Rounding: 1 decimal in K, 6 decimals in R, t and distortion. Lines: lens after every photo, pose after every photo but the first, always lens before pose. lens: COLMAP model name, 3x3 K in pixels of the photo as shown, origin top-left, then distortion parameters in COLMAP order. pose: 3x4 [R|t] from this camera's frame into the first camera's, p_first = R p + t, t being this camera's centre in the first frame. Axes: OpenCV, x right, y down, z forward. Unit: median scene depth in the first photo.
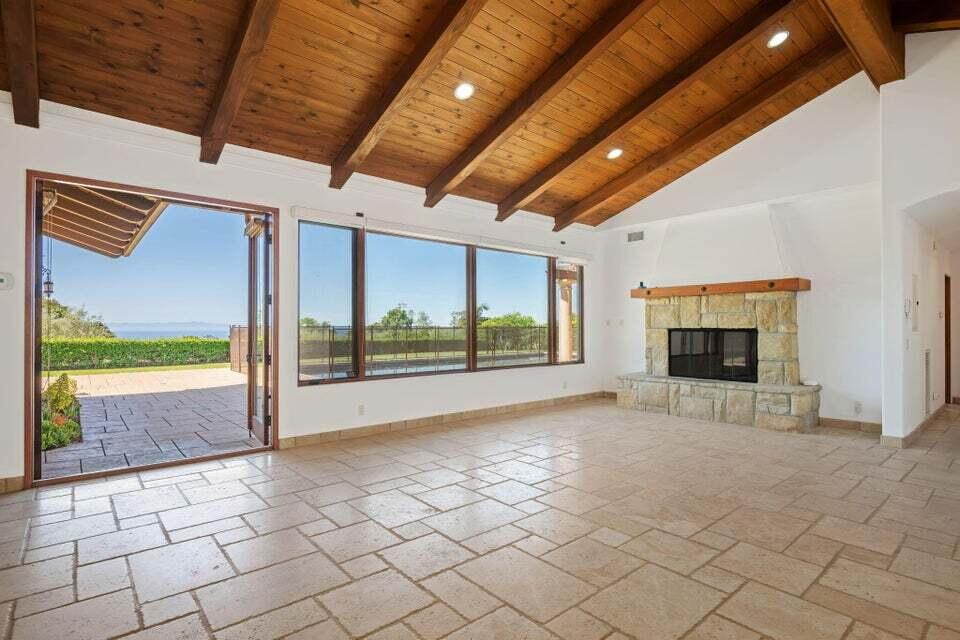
lens RADIAL K [[476.9, 0, 475.6], [0, 476.9, 326.0], [0, 0, 1]] dist [-0.003930, -0.001121]
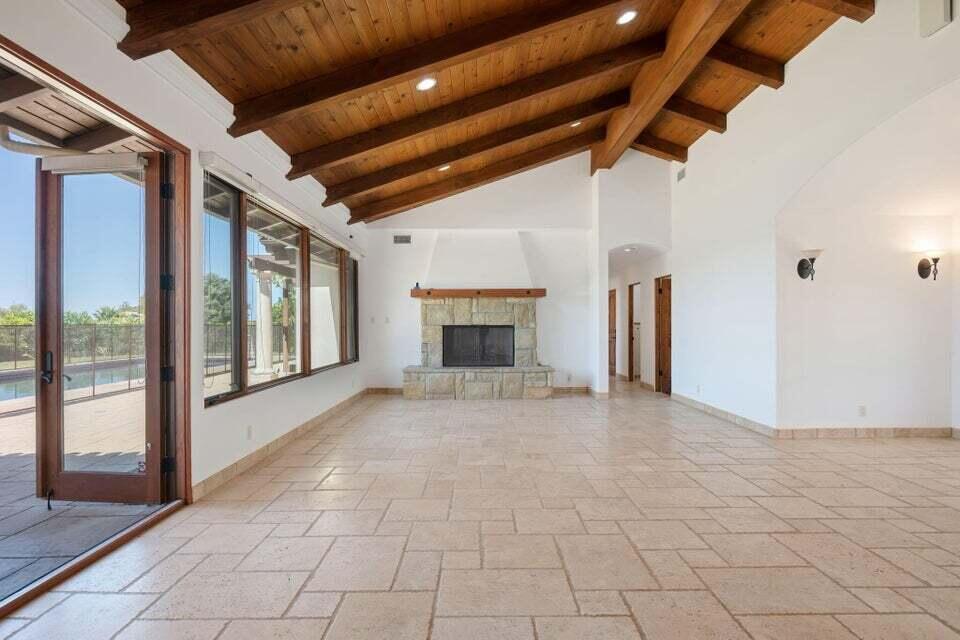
lens RADIAL K [[507.4, 0, 476.6], [0, 507.4, 328.2], [0, 0, 1]] dist [-0.004015, -0.000198]
pose [[0.655337, -0.007118, 0.755303, -0.503642], [0.001139, 0.999964, 0.008435, 0.002046], [-0.755336, -0.004667, 0.655321, 0.156182]]
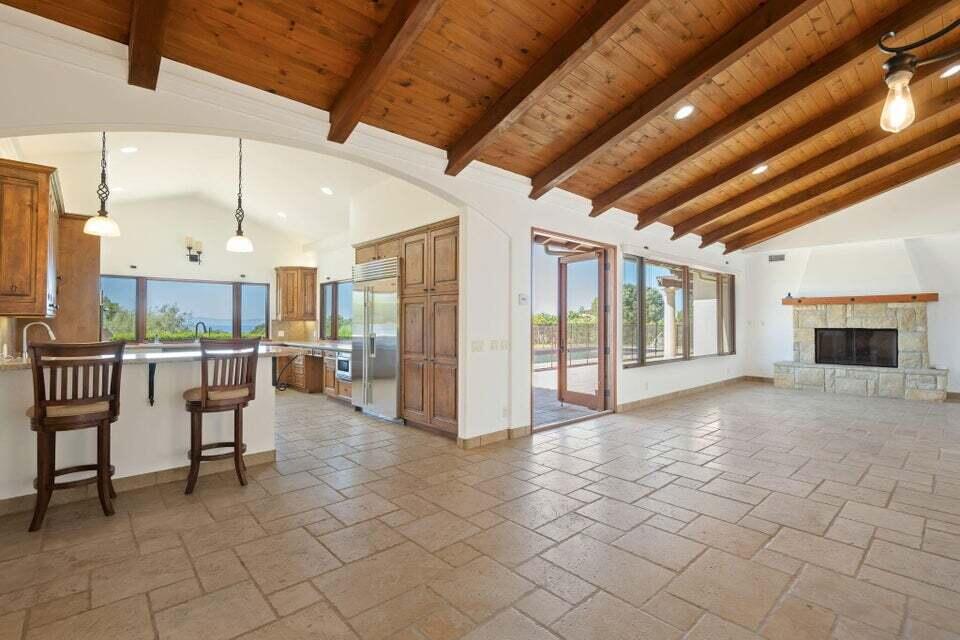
lens RADIAL K [[441.1, 0, 484.0], [0, 441.1, 318.5], [0, 0, 1]] dist [0.001332, -0.001138]
pose [[0.999486, 0.002643, 0.031963, -0.622815], [-0.002367, 0.999960, -0.008671, -0.009722], [-0.031985, 0.008590, 0.999451, -0.235373]]
